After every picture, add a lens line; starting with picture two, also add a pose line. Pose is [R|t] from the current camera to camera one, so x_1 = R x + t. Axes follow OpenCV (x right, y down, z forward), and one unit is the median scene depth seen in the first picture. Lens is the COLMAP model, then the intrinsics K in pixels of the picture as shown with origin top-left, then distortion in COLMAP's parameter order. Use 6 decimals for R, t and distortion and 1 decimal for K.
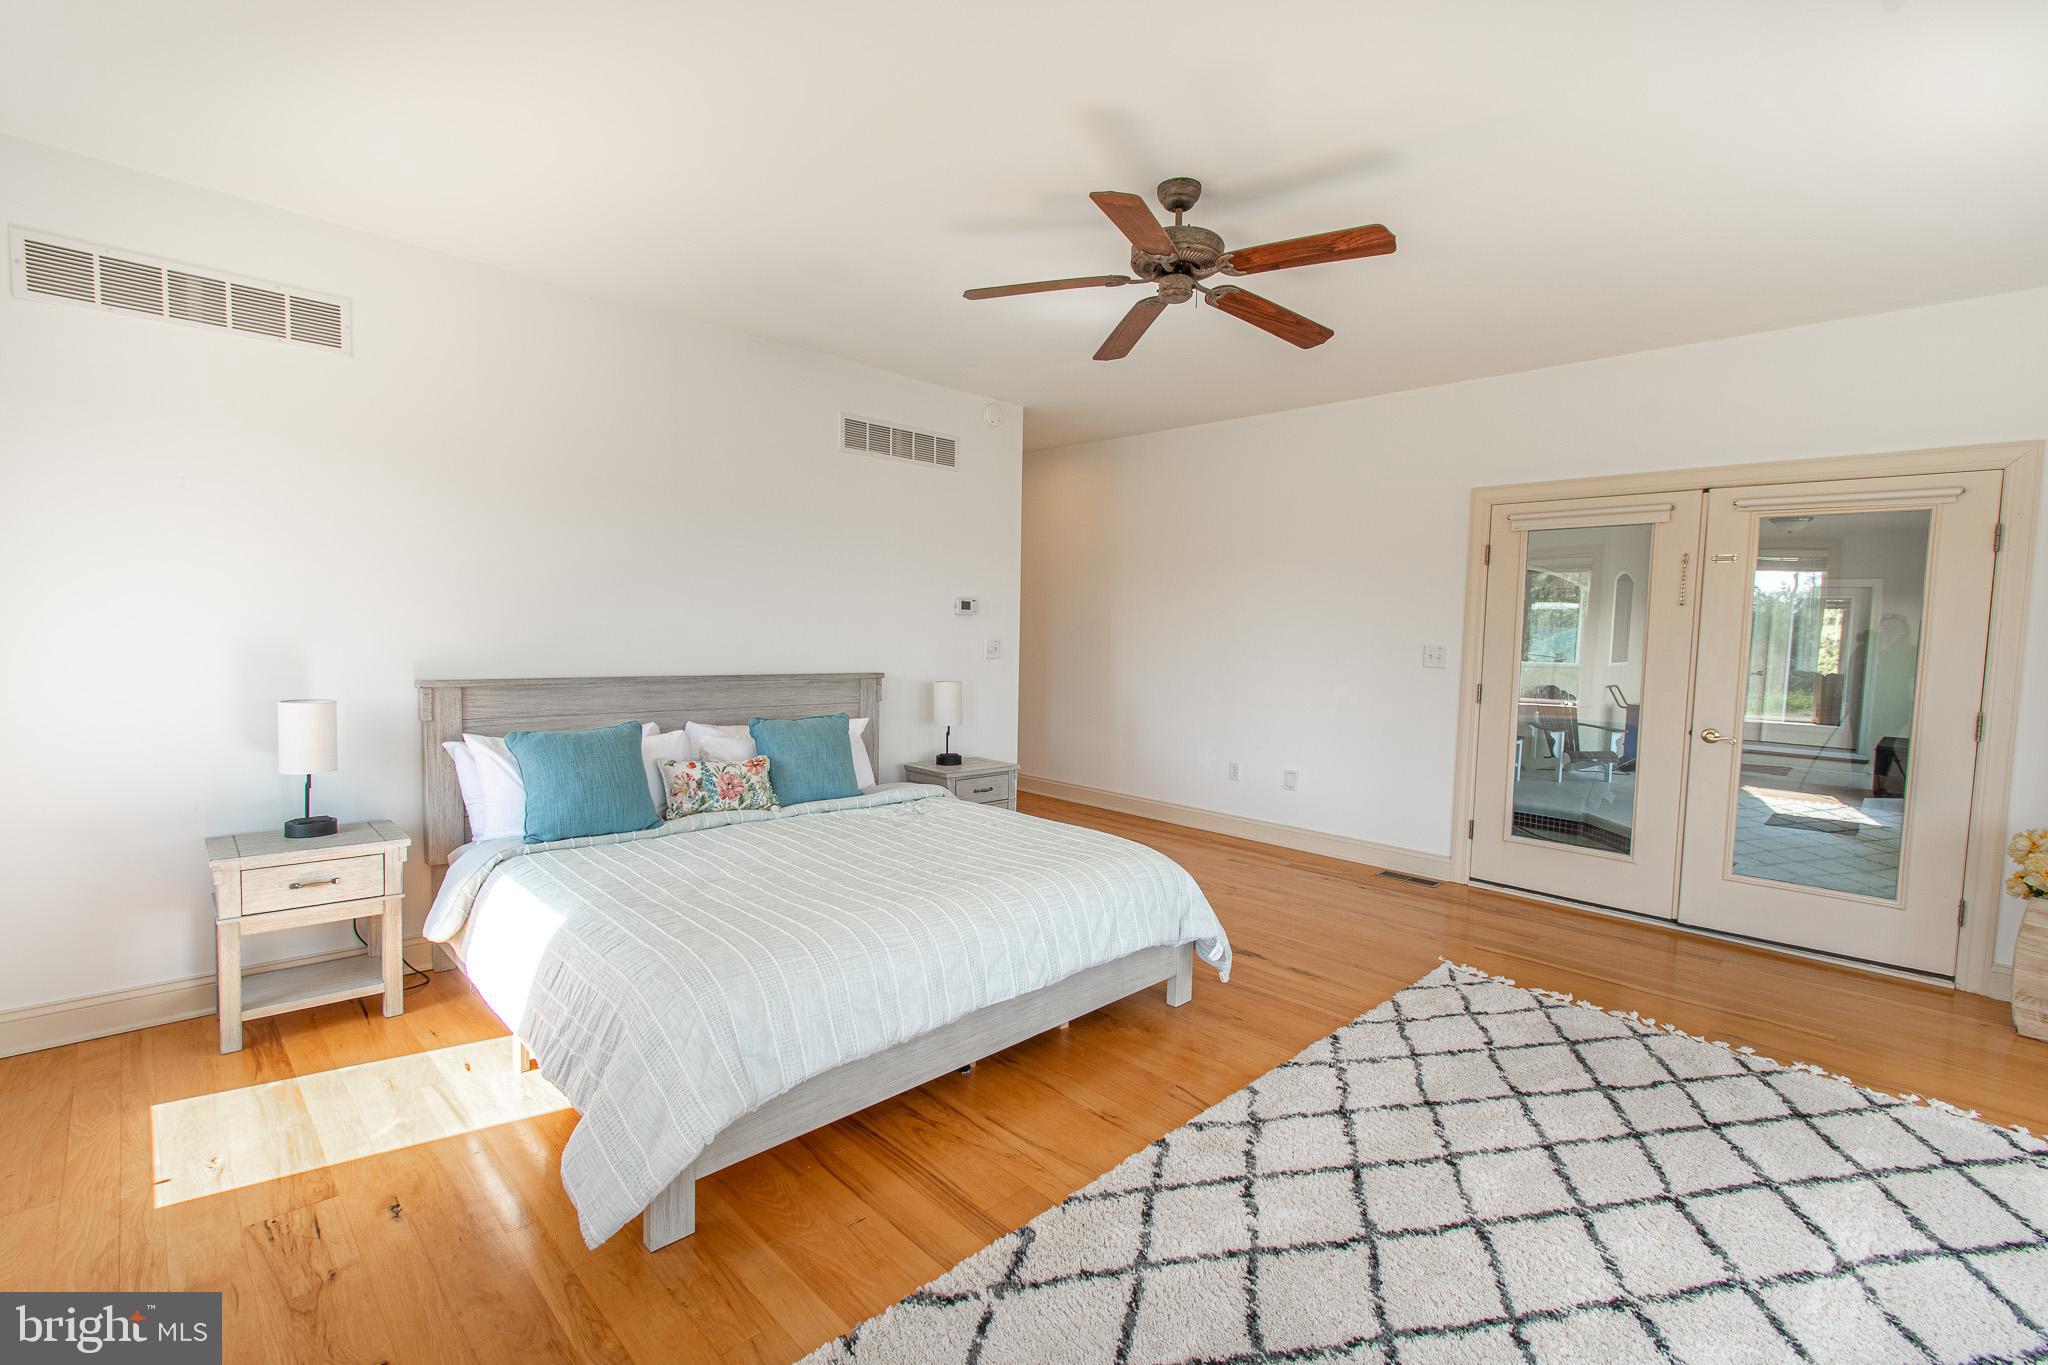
lens RADIAL K [[899.1, 0, 1028.0], [0, 899.1, 684.2], [0, 0, 1]] dist [0.001335, 0.000567]
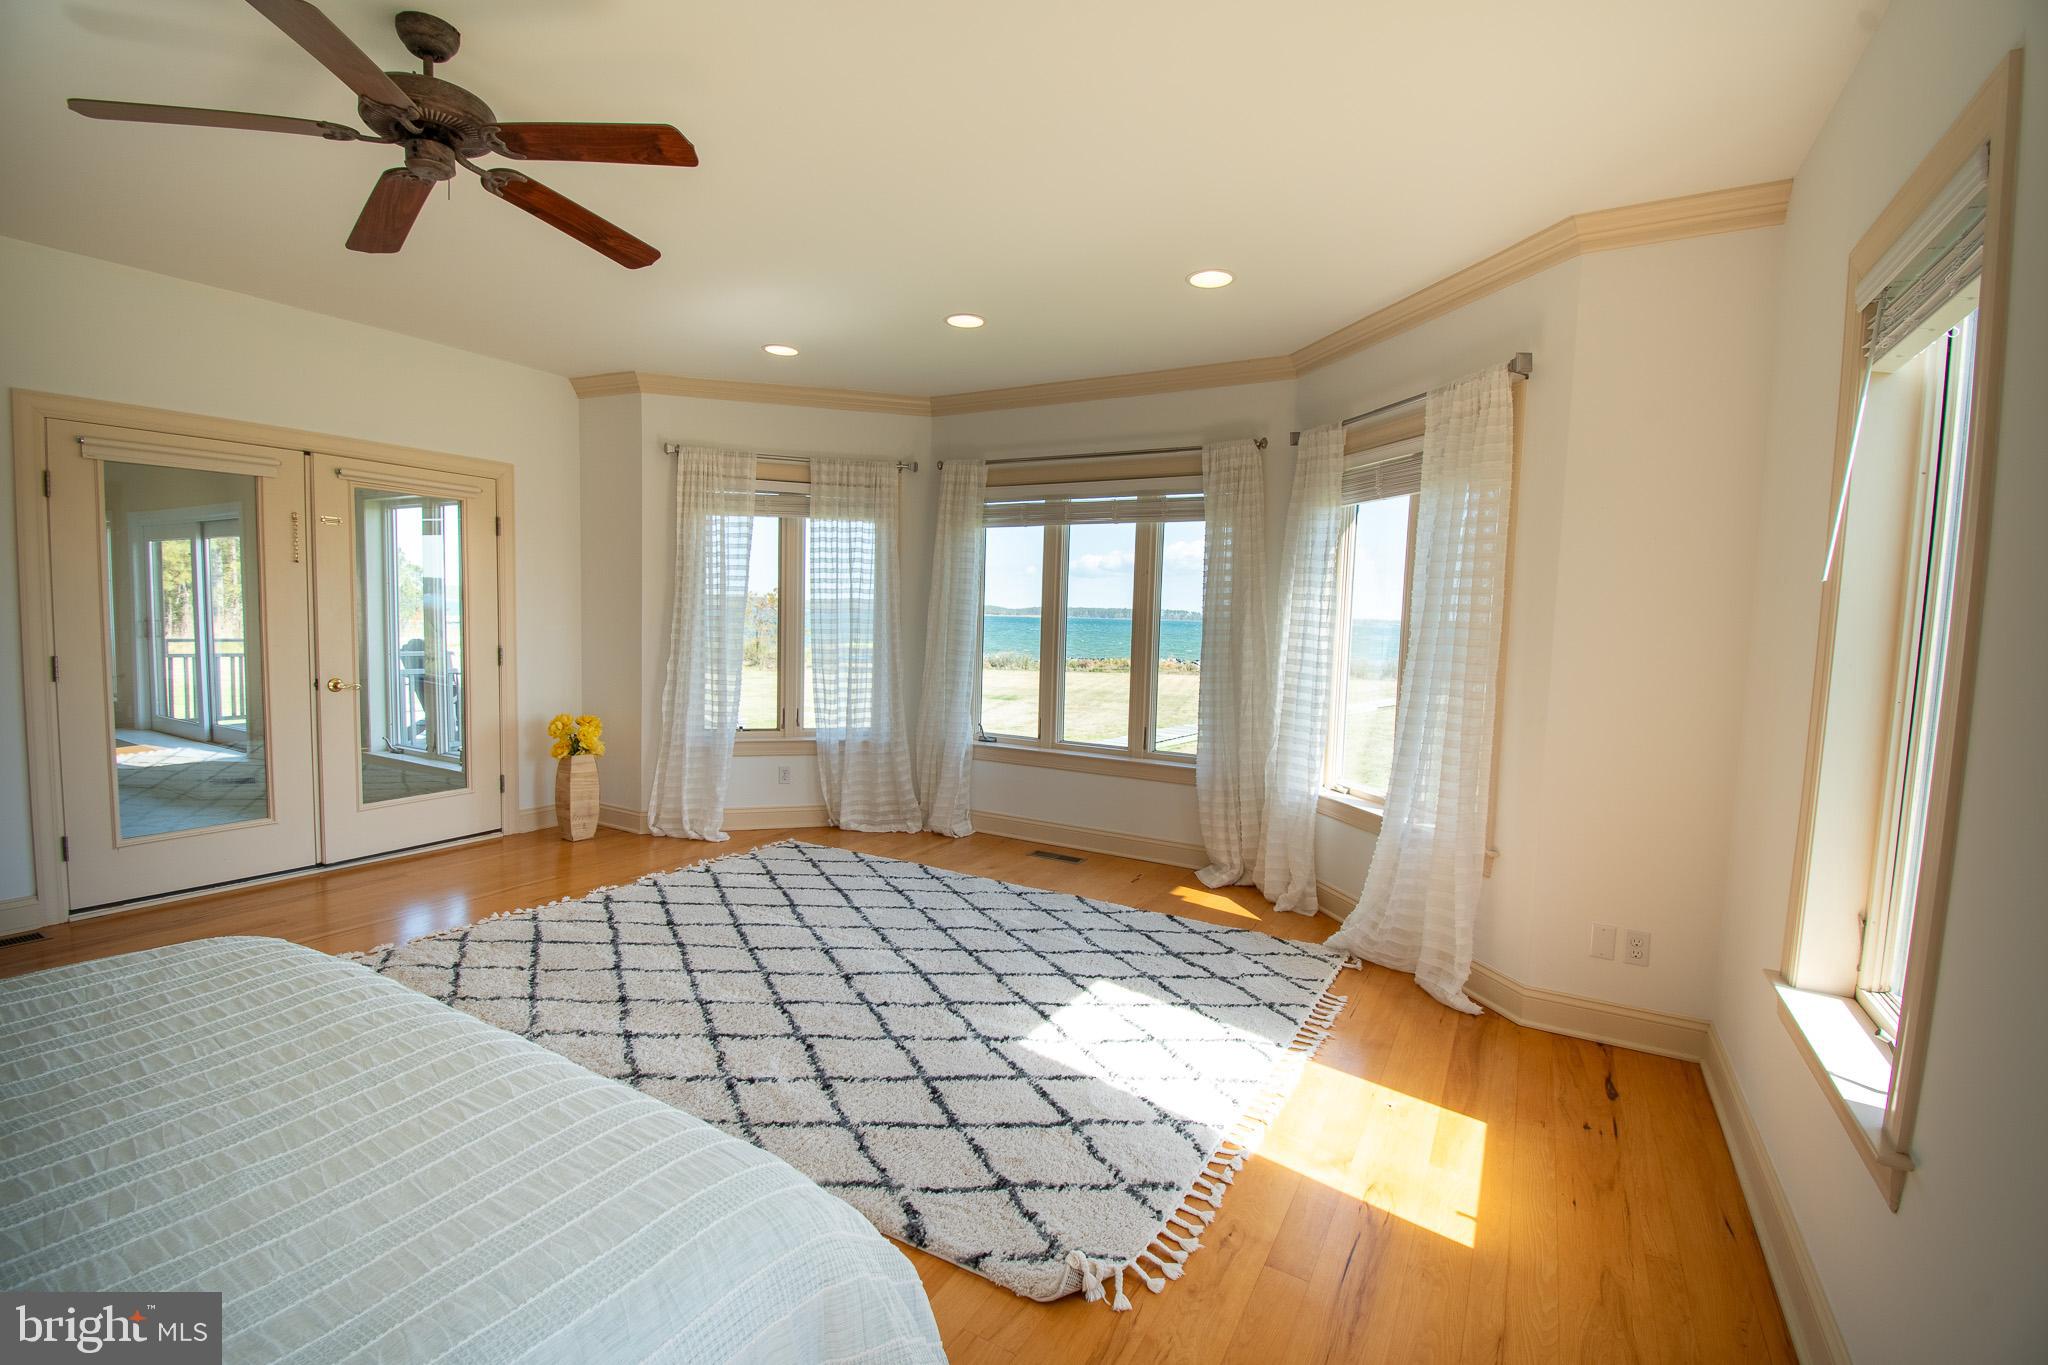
lens RADIAL K [[896.6, 0, 1004.5], [0, 896.6, 684.9], [0, 0, 1]] dist [0.021097, 0.000105]
pose [[-0.246730, -0.106478, 0.963217, -0.747310], [0.031229, 0.992556, 0.117721, -0.069700], [-0.968581, 0.059126, -0.241568, 0.738139]]
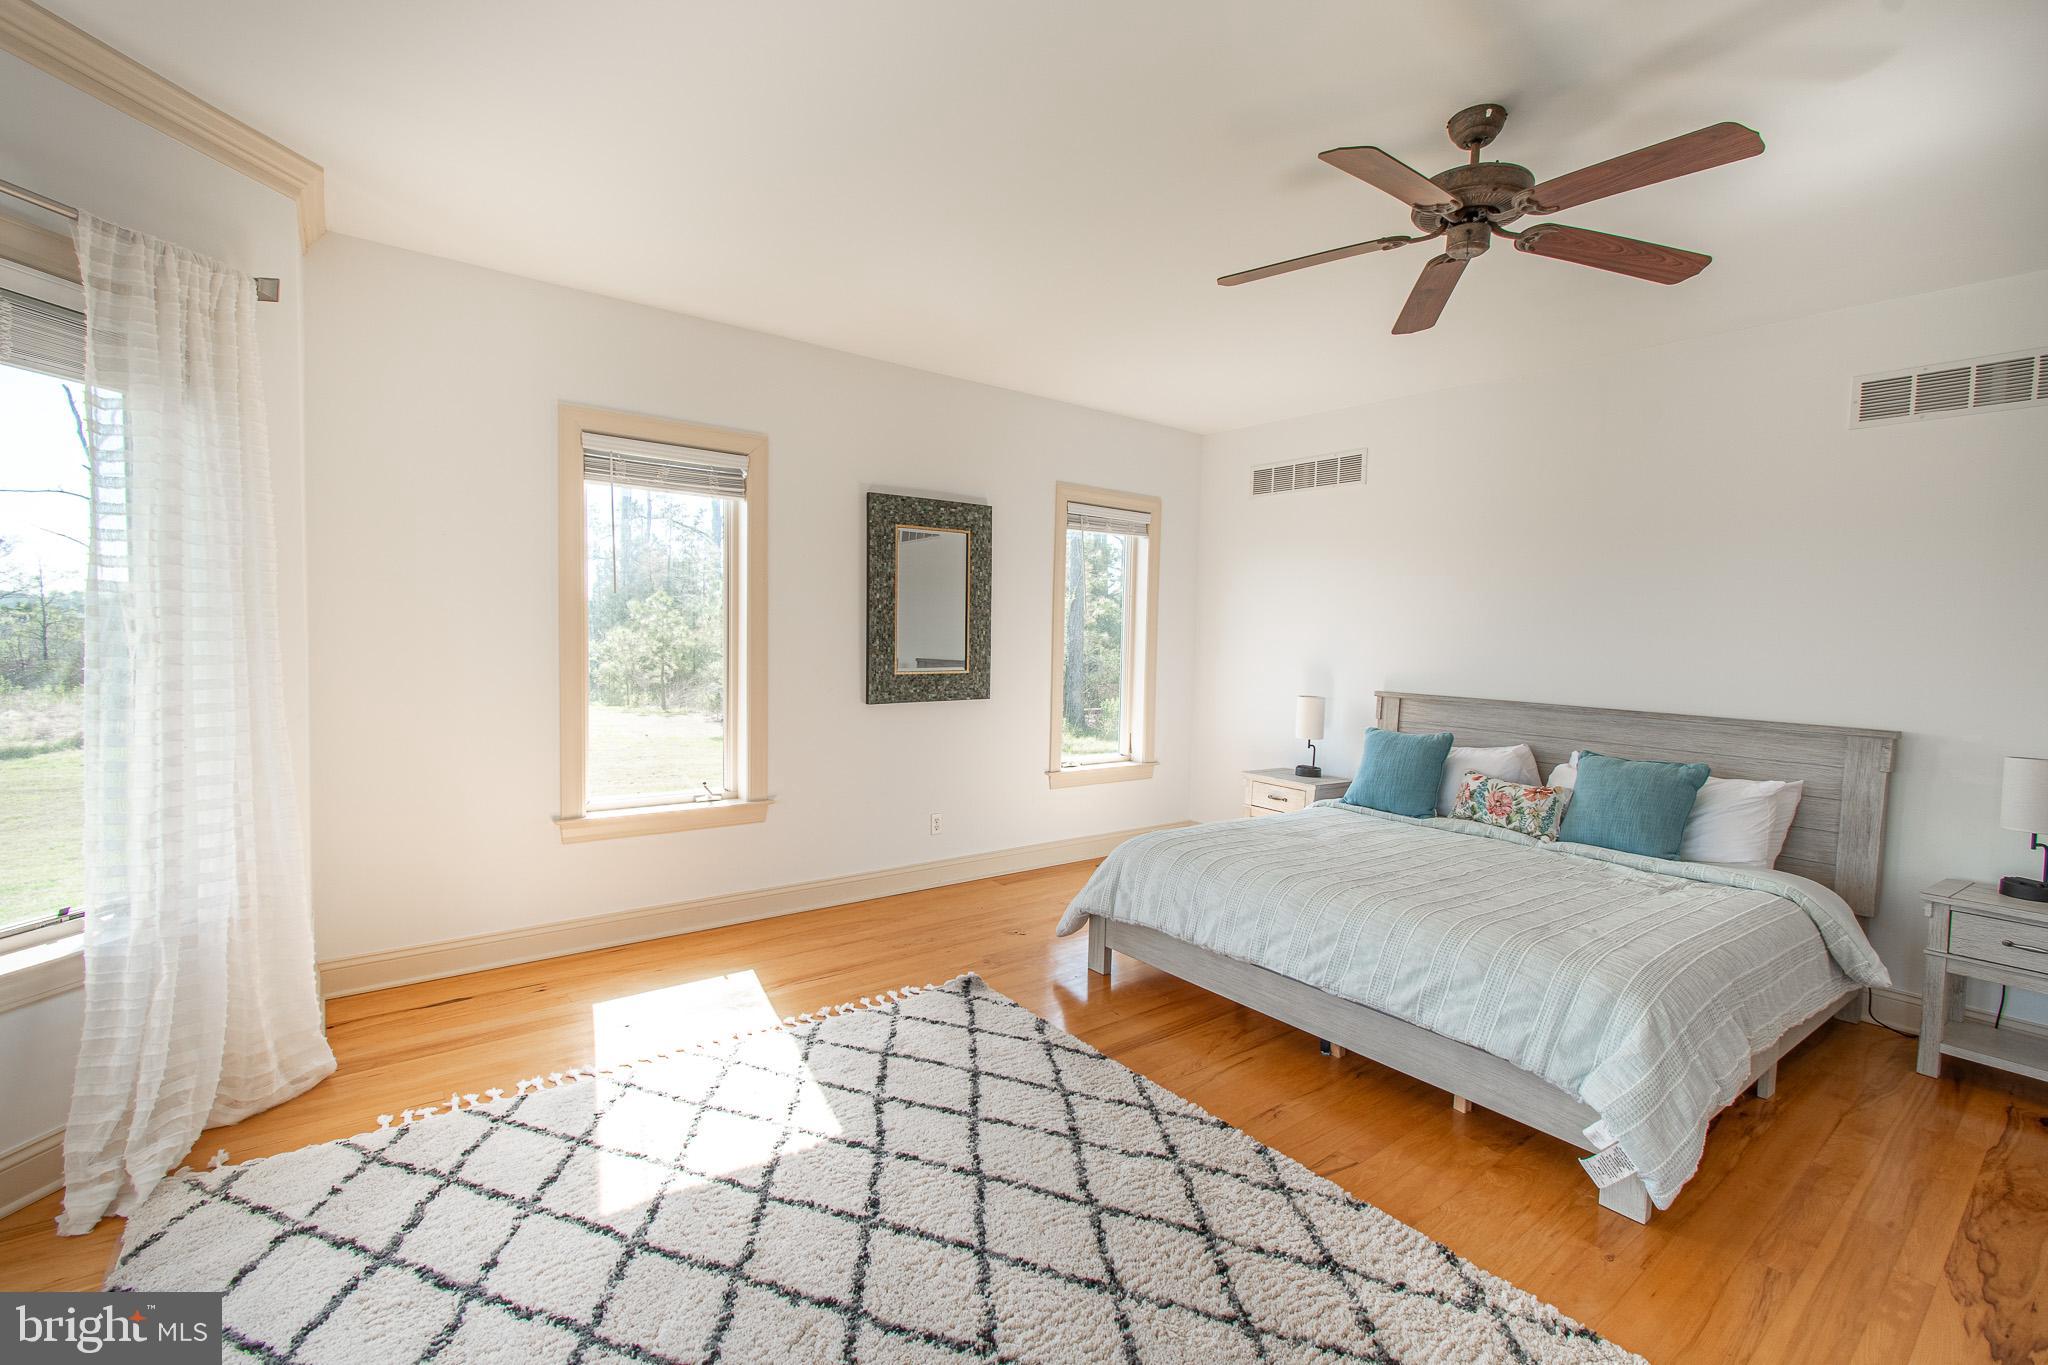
lens RADIAL K [[905.1, 0, 1031.1], [0, 905.1, 689.7], [0, 0, 1]] dist [0.000791, 0.000073]
pose [[-0.110902, 0.033520, -0.993266, 1.059699], [-0.091235, 0.994867, 0.043761, -0.024411], [0.989635, 0.095474, -0.107275, 0.728442]]
